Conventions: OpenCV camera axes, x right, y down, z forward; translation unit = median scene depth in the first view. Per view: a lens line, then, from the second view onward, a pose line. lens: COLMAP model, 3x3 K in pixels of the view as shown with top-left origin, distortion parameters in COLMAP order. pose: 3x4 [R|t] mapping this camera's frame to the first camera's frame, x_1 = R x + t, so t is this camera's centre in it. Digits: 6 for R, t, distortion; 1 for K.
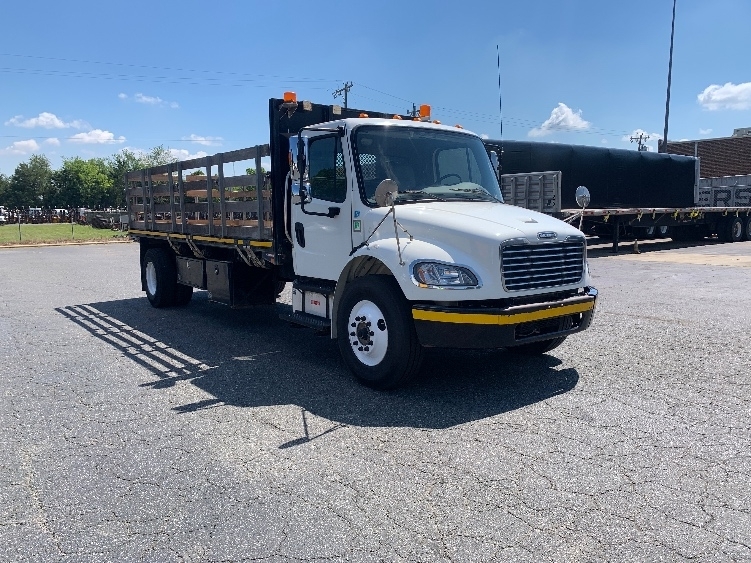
lens RADIAL K [[580.0, 0, 377.8], [0, 580.0, 299.4], [0, 0, 1]] dist [0.002837, 0.001070]
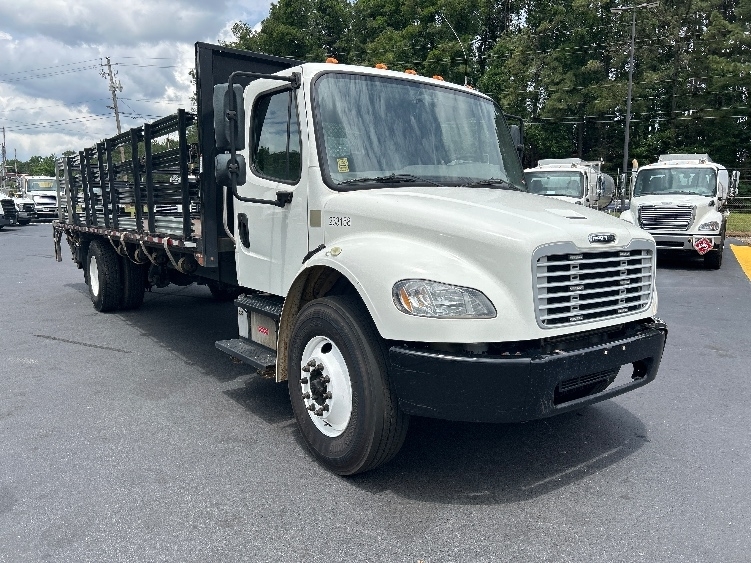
lens RADIAL K [[580.0, 0, 377.8], [0, 580.0, 299.4], [0, 0, 1]] dist [0.002837, 0.001070]
pose [[0.999827, 0.017103, -0.007247, 0.043728], [-0.017112, 0.999853, -0.001196, -0.035460], [0.007225, 0.001320, 0.999973, 0.337123]]
